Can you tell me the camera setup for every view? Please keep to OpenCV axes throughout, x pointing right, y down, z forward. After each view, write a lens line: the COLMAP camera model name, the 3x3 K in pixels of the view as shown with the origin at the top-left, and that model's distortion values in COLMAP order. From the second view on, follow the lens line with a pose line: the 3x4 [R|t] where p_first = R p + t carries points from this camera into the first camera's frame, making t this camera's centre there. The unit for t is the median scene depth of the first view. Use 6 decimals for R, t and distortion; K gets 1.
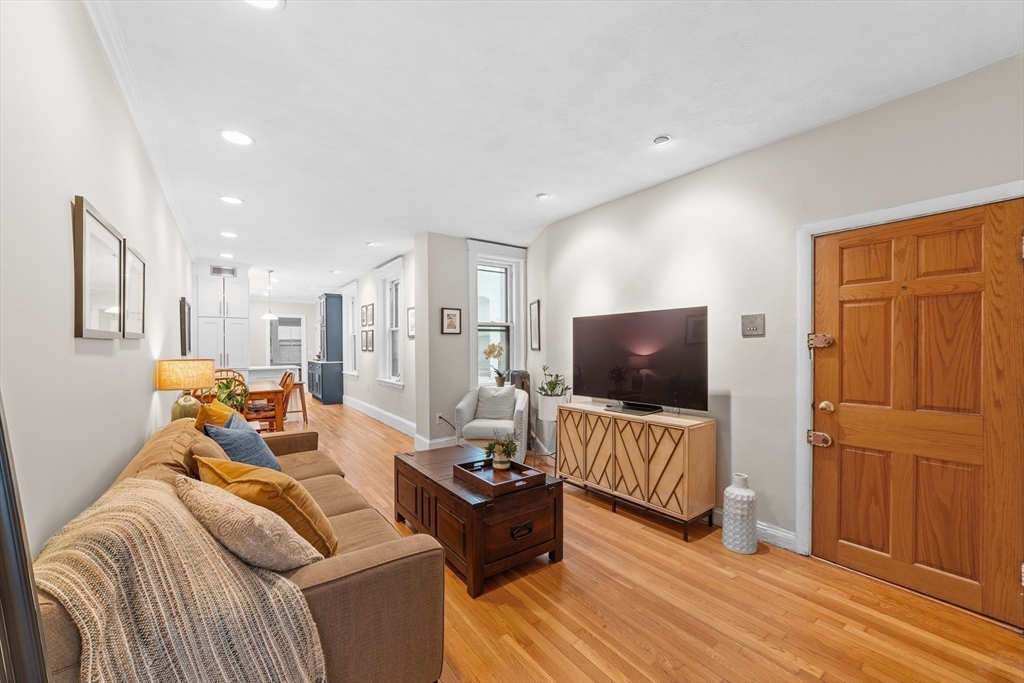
lens RADIAL K [[394.3, 0, 509.6], [0, 394.3, 345.4], [0, 0, 1]] dist [-0.020229, 0.005607]
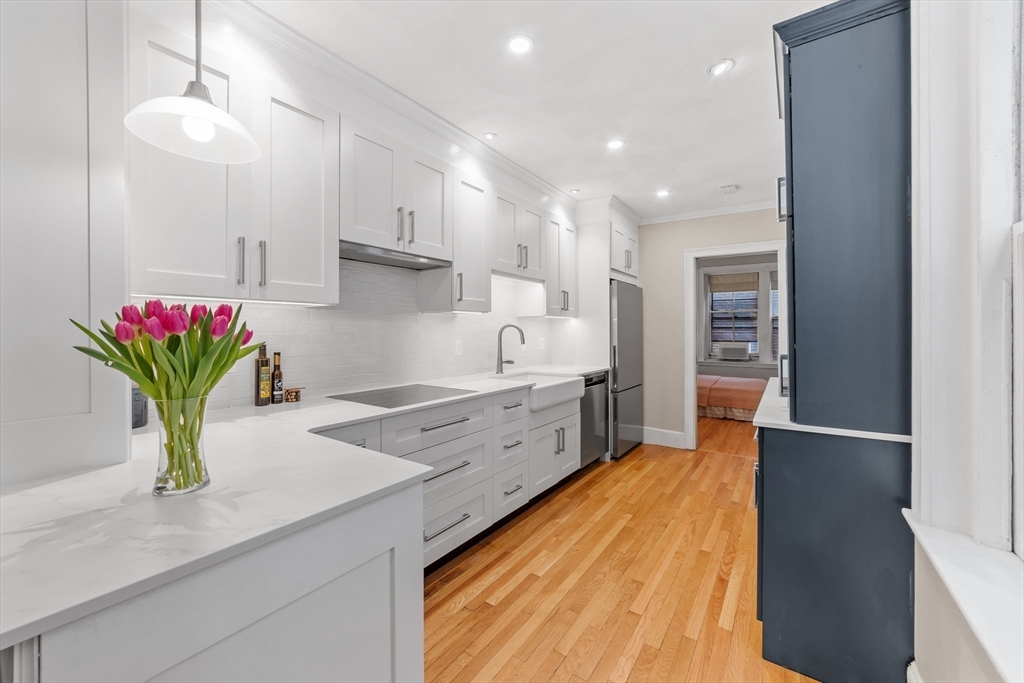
lens RADIAL K [[394.3, 0, 524.3], [0, 394.3, 330.6], [0, 0, 1]] dist [-0.020229, 0.005607]
pose [[0.339612, 0.007288, -0.940537, -0.956100], [-0.002008, 0.999973, 0.007023, 0.000567], [0.940563, -0.000496, 0.339618, 2.306642]]
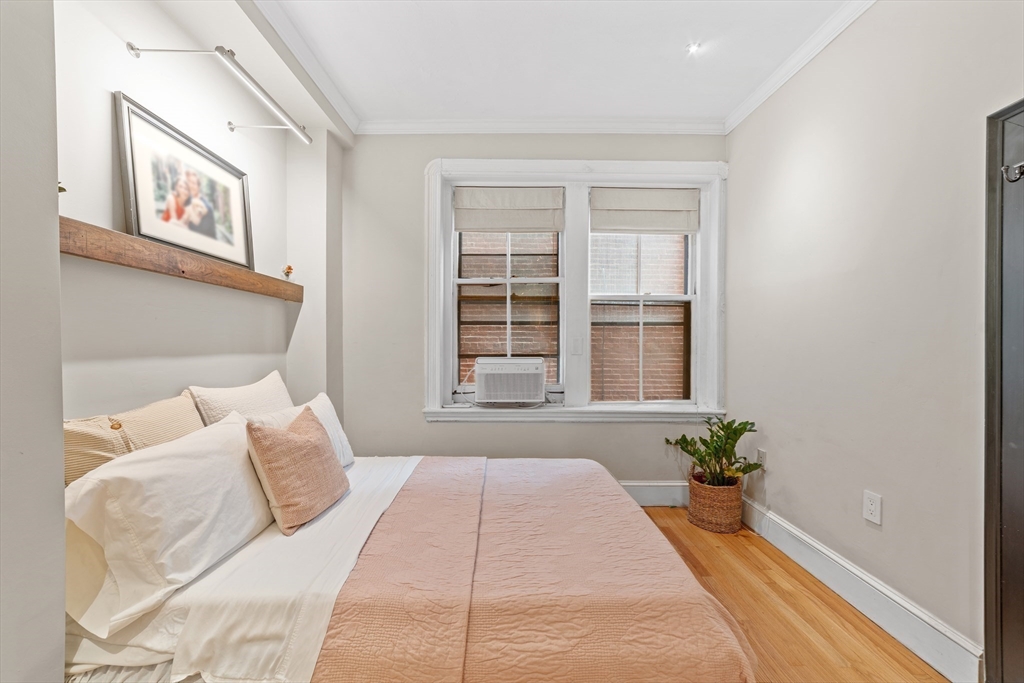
lens RADIAL K [[394.3, 0, 512.6], [0, 394.3, 346.3], [0, 0, 1]] dist [-0.020229, 0.005607]
pose [[0.816890, 0.014044, -0.576623, -2.226155], [-0.007247, 0.999875, 0.014084, 0.042910], [0.576749, -0.007326, 0.816889, 3.553480]]
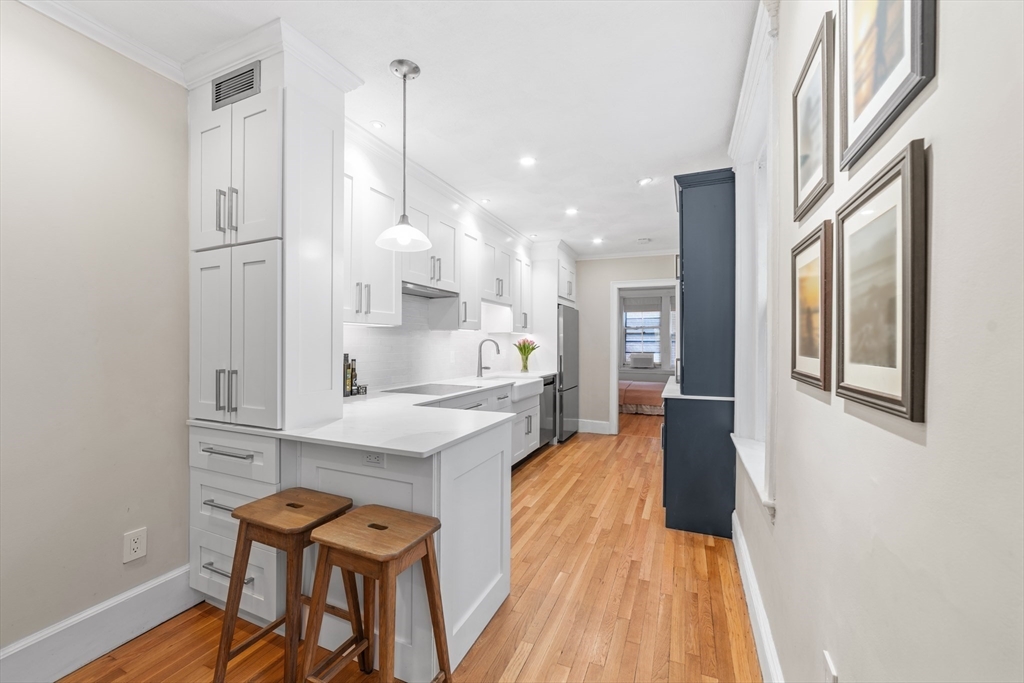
lens RADIAL K [[394.3, 0, 519.0], [0, 394.3, 348.4], [0, 0, 1]] dist [-0.020229, 0.005607]
pose [[0.516622, 0.021331, -0.855948, -0.729098], [-0.007443, 0.999764, 0.020423, -0.004007], [0.856182, -0.004180, 0.516658, 2.010098]]
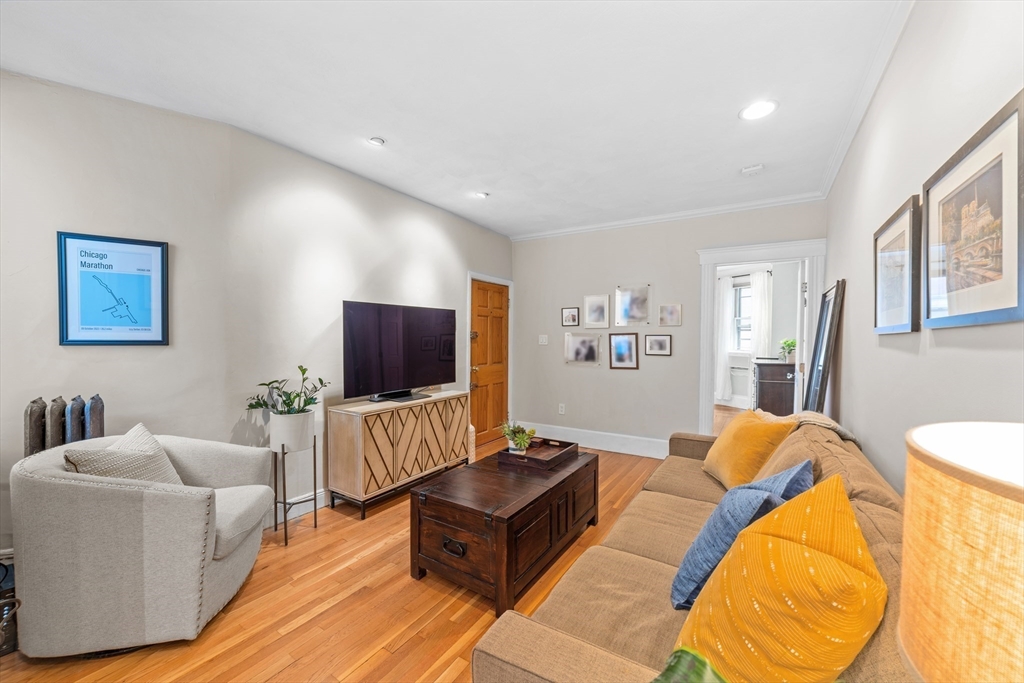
lens RADIAL K [[394.3, 0, 517.9], [0, 394.3, 343.9], [0, 0, 1]] dist [-0.020229, 0.005607]
pose [[-0.379975, -0.015325, 0.924870, -0.820586], [-0.007123, 0.999882, 0.013641, 0.002949], [-0.924970, -0.001404, -0.380039, 1.168035]]
